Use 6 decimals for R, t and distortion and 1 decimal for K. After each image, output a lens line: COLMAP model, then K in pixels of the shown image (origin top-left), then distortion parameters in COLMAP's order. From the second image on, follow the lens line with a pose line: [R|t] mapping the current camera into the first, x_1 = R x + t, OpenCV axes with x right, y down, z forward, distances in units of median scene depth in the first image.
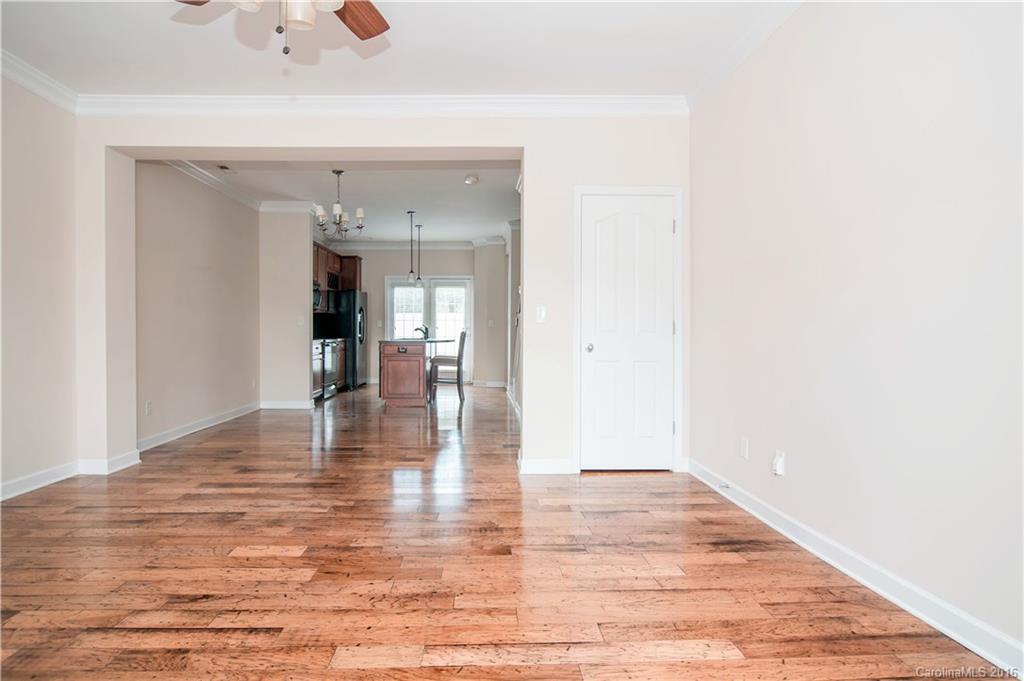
lens RADIAL K [[552.8, 0, 504.6], [0, 552.8, 320.9], [0, 0, 1]] dist [-0.002340, 0.000824]
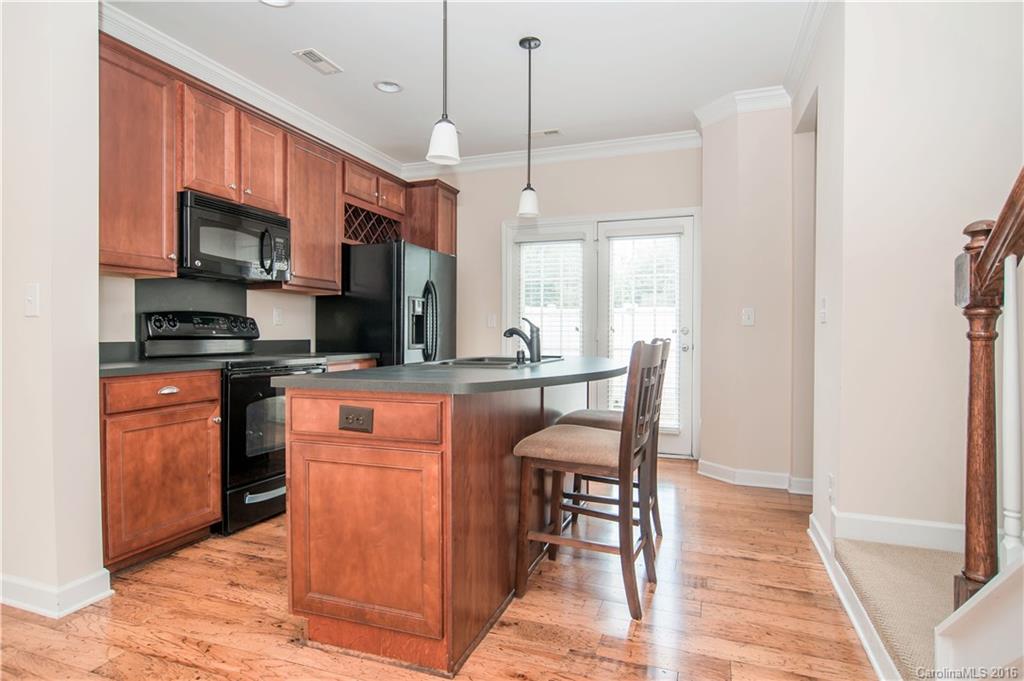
lens RADIAL K [[552.8, 0, 504.6], [0, 552.8, 320.9], [0, 0, 1]] dist [-0.002340, 0.000824]
pose [[0.913846, -0.007823, -0.405986, -0.078695], [-0.003685, 0.999613, -0.027557, 0.054212], [0.406045, 0.026679, 0.913464, 1.958300]]
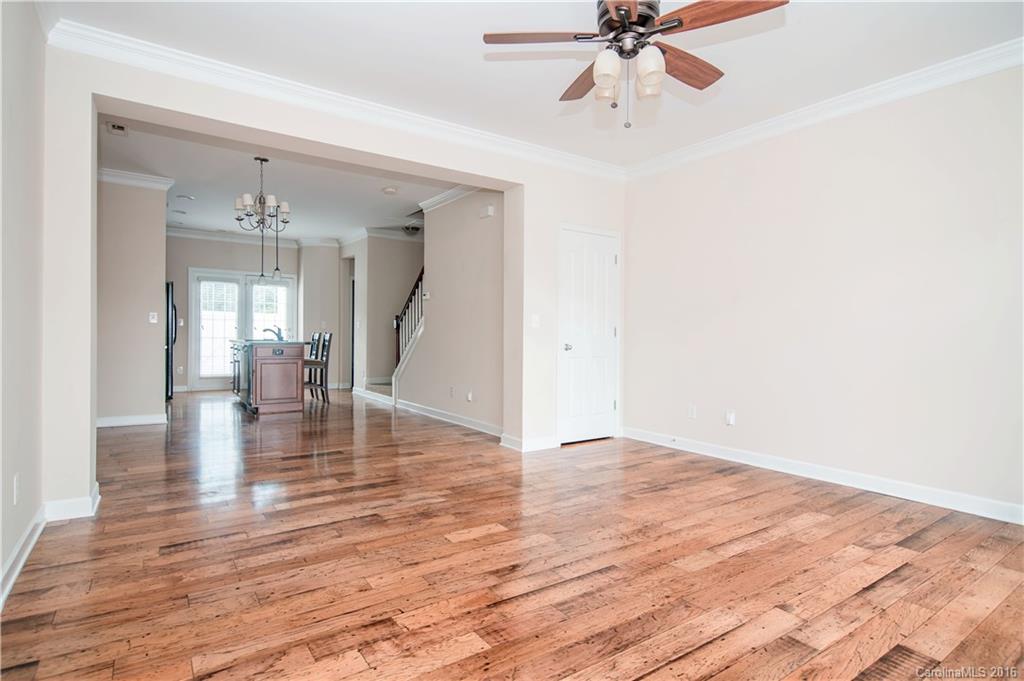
lens RADIAL K [[527.9, 0, 513.9], [0, 527.9, 324.7], [0, 0, 1]] dist [0.017681, 0.000264]
pose [[0.843997, 0.010110, 0.536253, -0.796162], [-0.013596, 0.999904, 0.002547, -0.005985], [-0.536176, -0.009440, 0.844053, 0.049104]]
